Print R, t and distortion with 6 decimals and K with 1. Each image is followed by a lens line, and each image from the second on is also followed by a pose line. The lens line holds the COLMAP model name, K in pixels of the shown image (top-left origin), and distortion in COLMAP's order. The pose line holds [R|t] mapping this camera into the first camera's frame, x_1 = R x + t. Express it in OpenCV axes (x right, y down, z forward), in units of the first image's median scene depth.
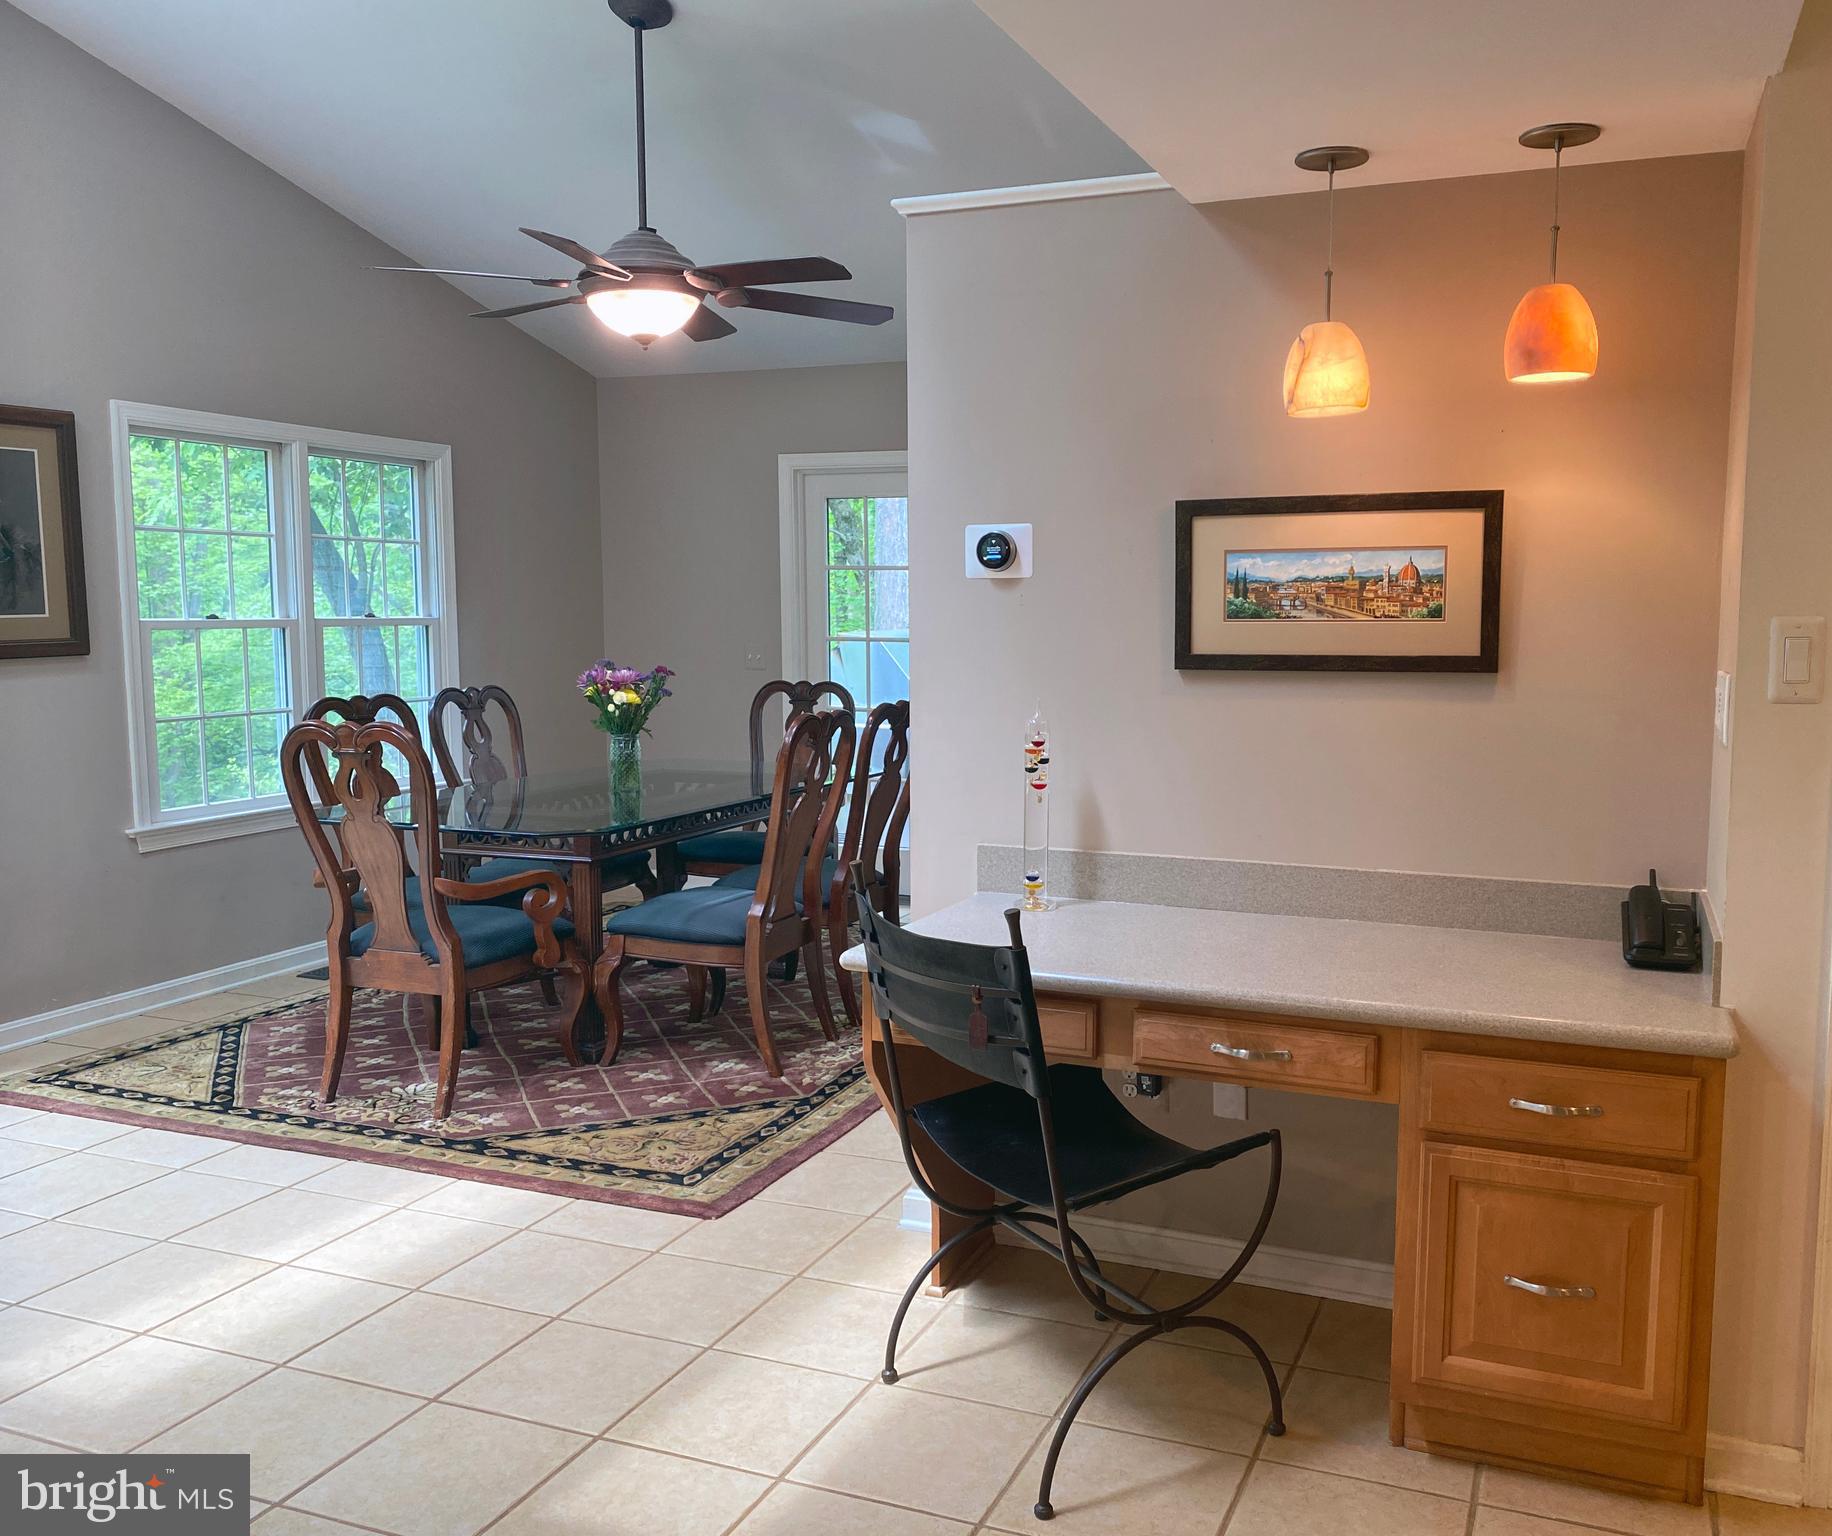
lens RADIAL K [[1549.3, 0, 1012.2], [0, 1549.3, 785.5], [0, 0, 1]] dist [-0.033727, 0.013411]
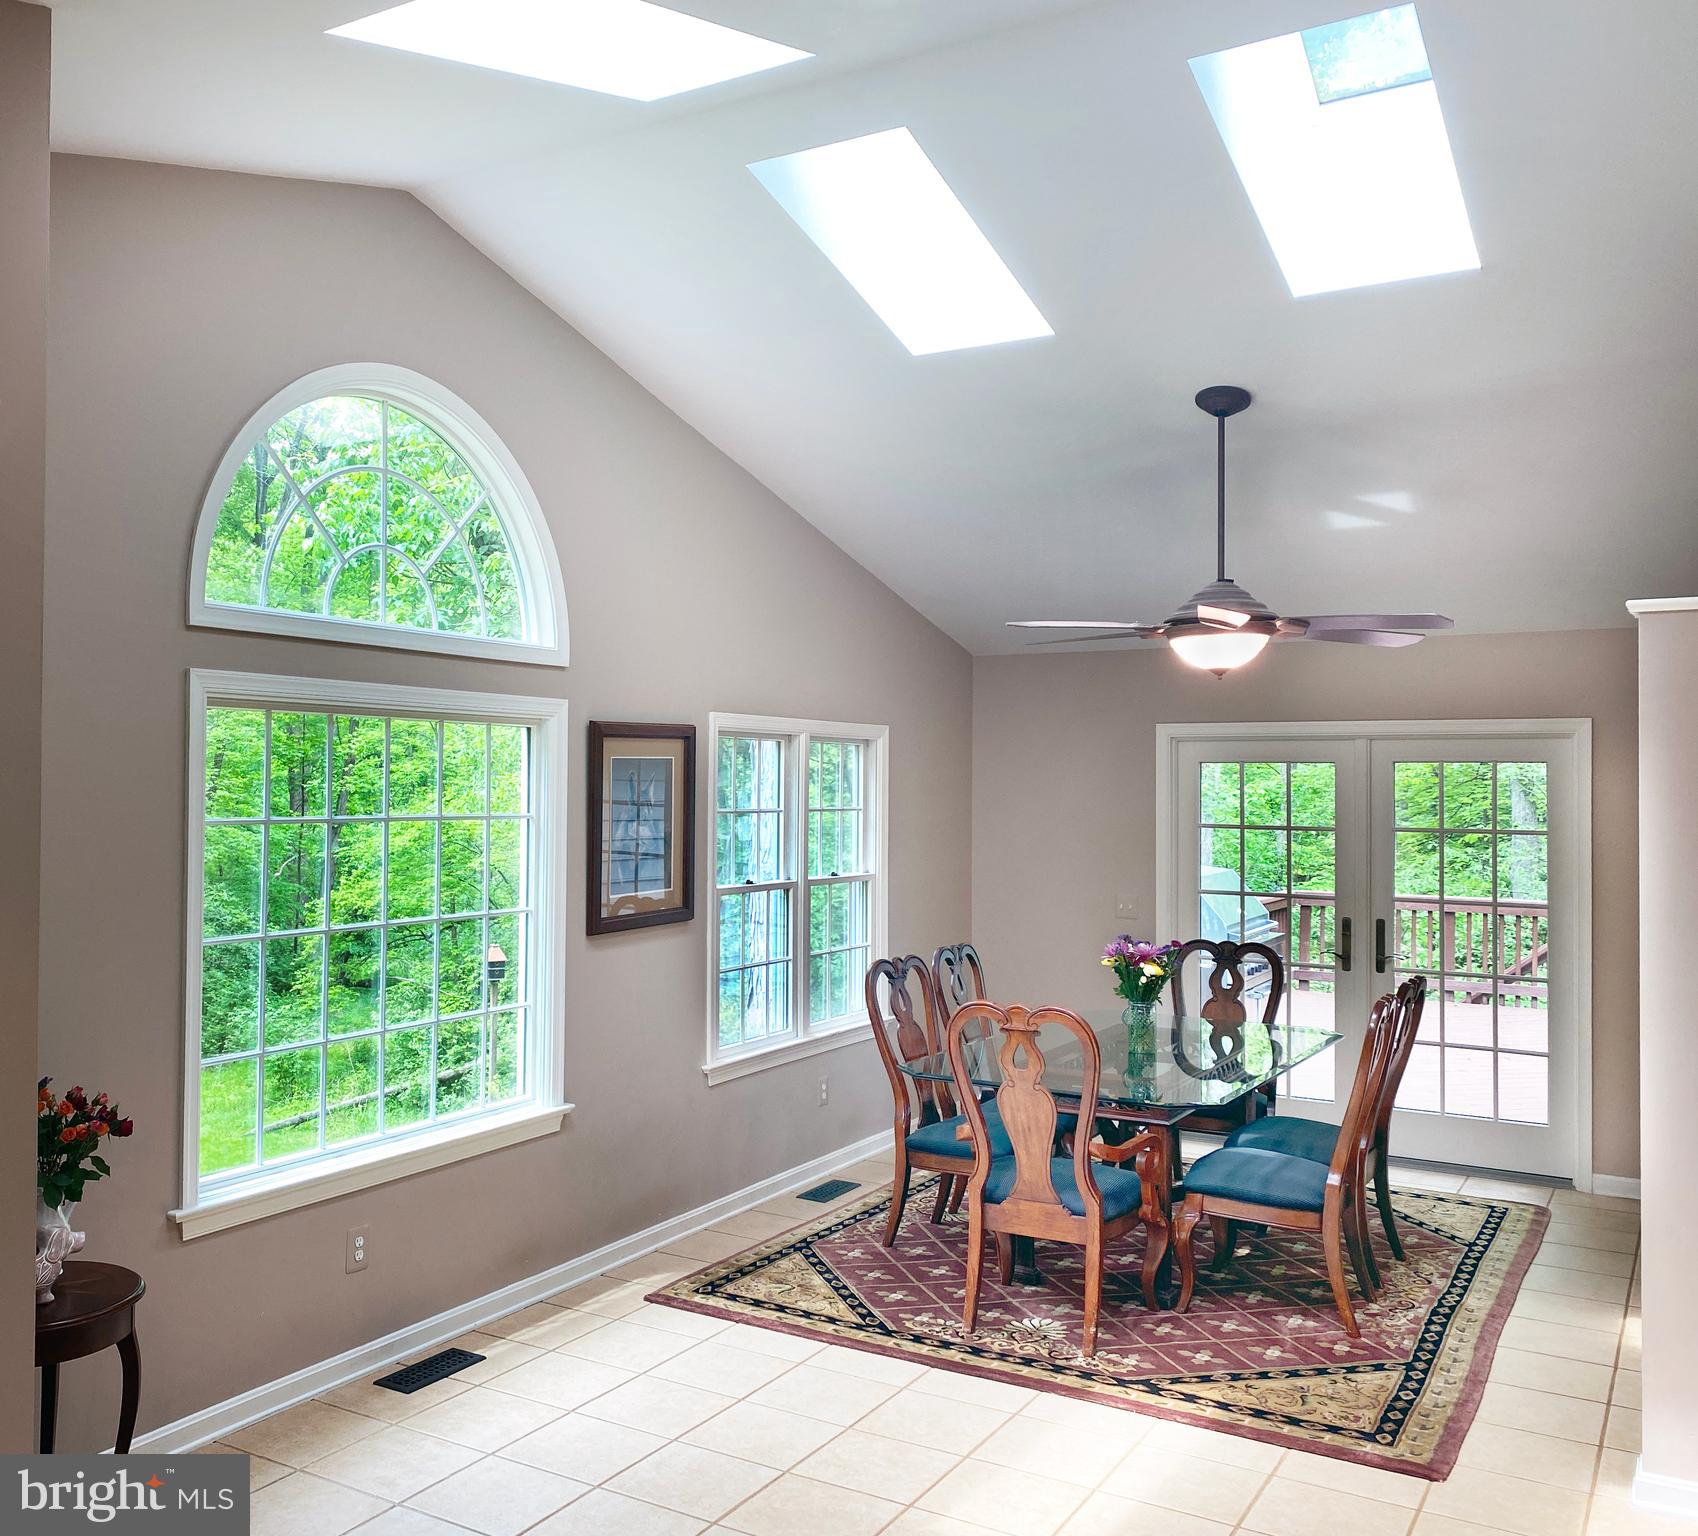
lens RADIAL K [[1558.0, 0, 686.8], [0, 1558.0, 757.4], [0, 0, 1]] dist [0.023767, -0.026035]
pose [[0.973666, -0.001079, -0.227978, -0.371854], [-0.029687, 0.990874, -0.131478, -0.058873], [0.226039, 0.134784, 0.964748, -0.231360]]
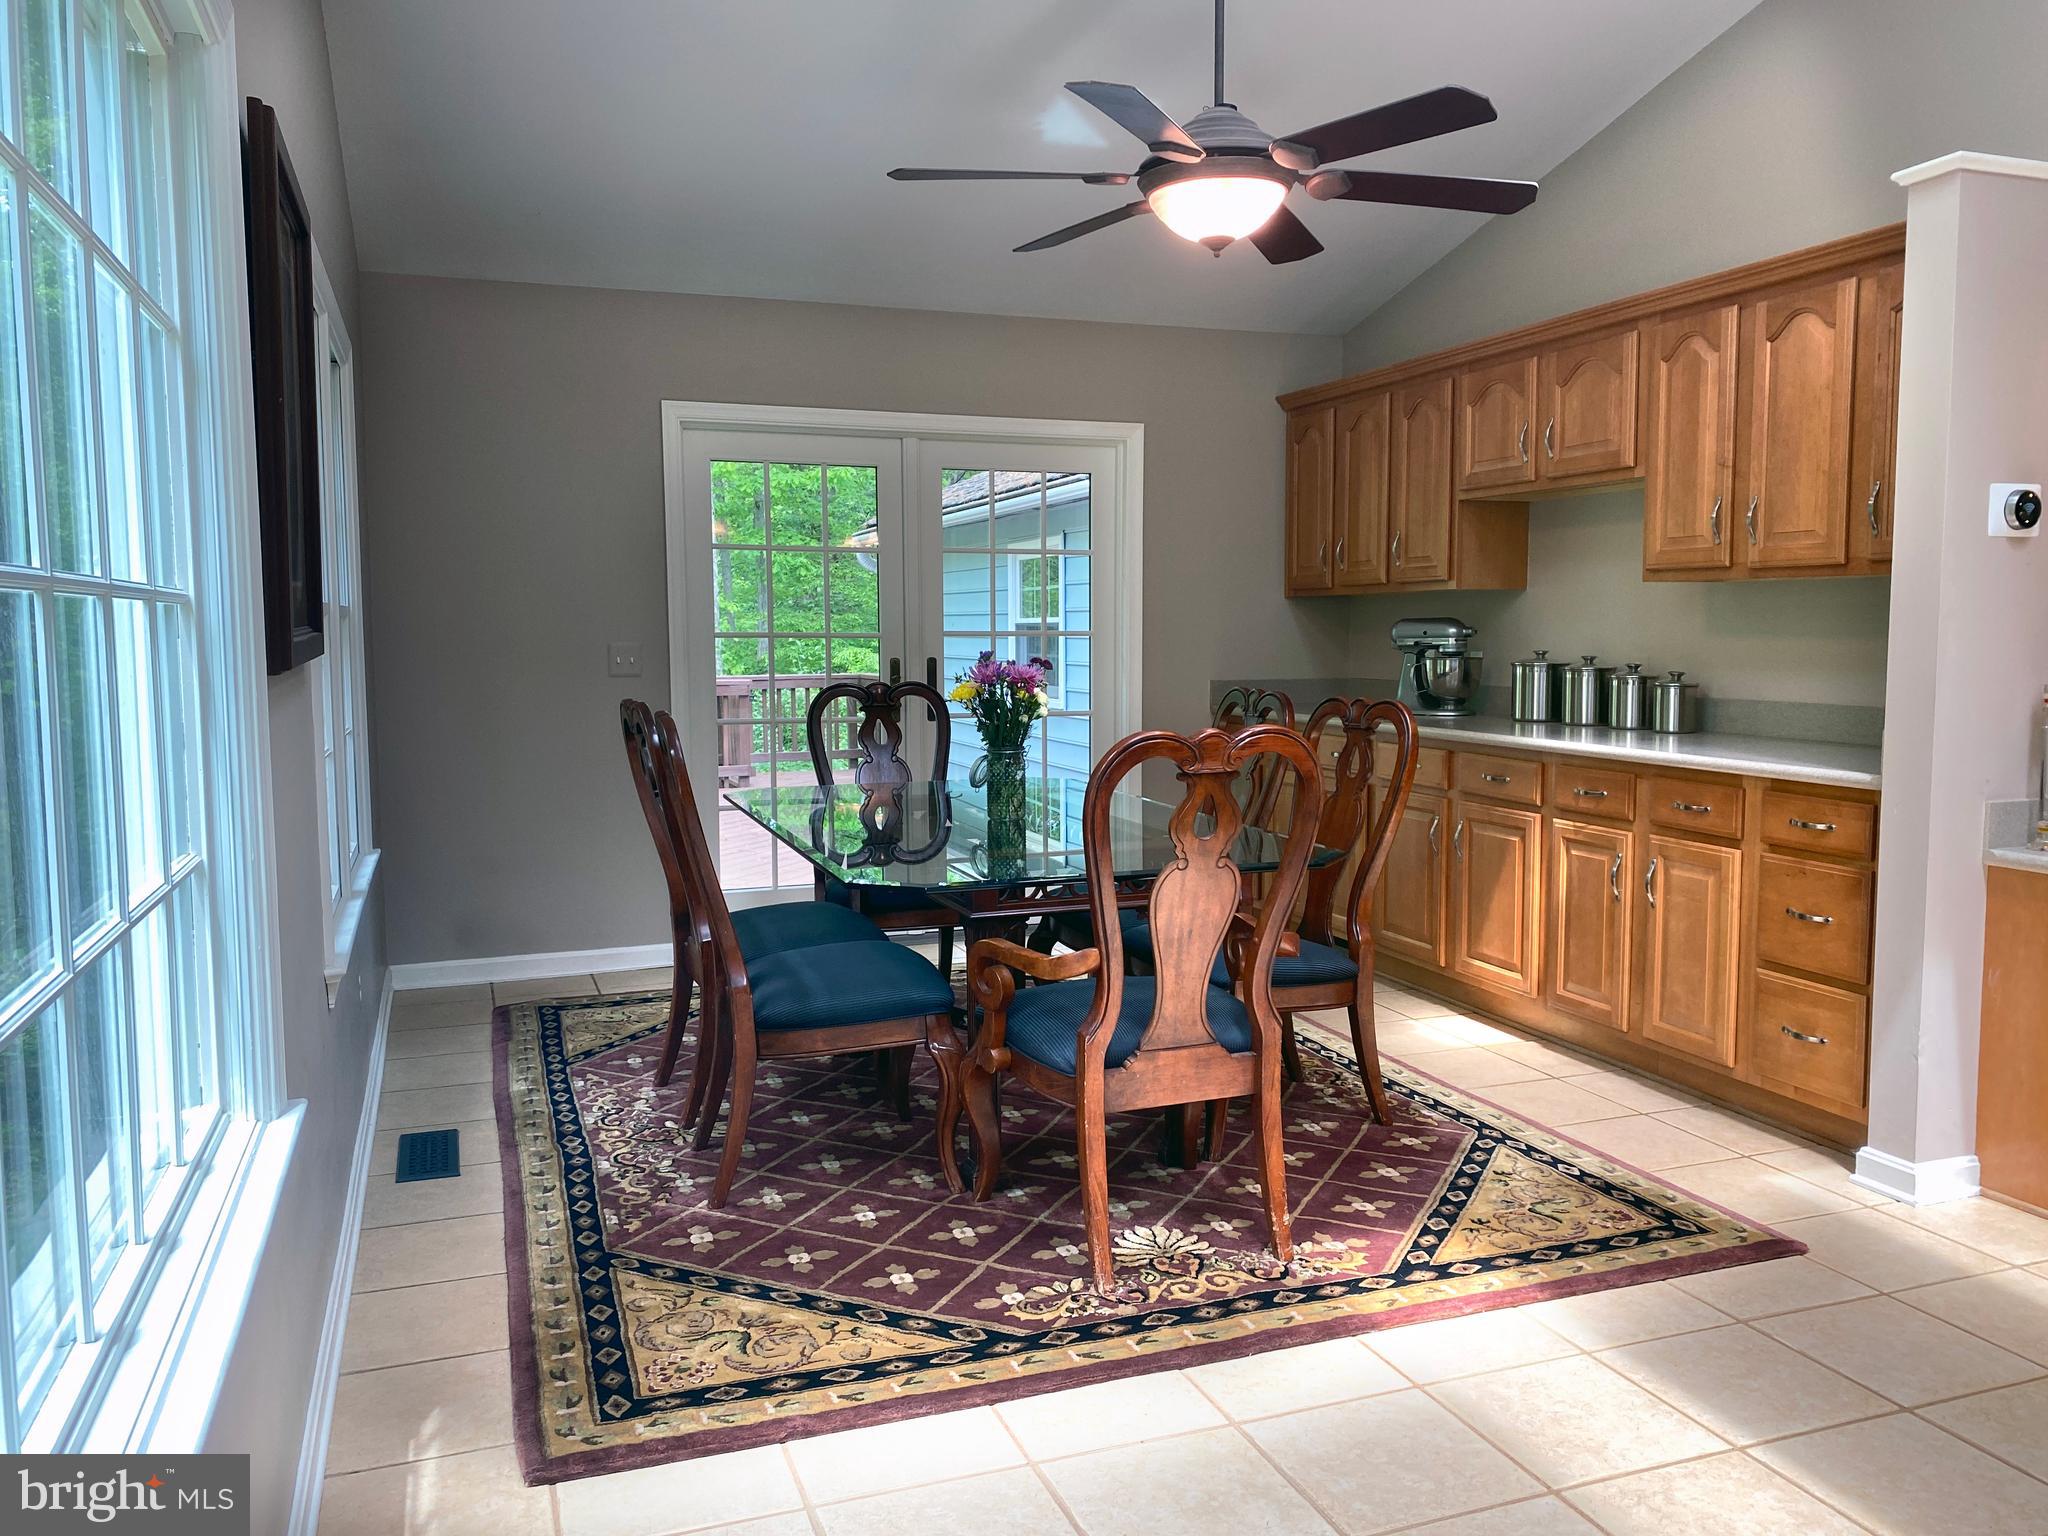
lens RADIAL K [[1572.7, 0, 1049.1], [0, 1572.7, 768.0], [0, 0, 1]] dist [0.020394, -0.031584]
pose [[0.765255, -0.067951, 0.640131, -0.872039], [0.082643, 0.996555, 0.006990, -0.031576], [-0.638401, 0.047553, 0.768234, 0.453458]]
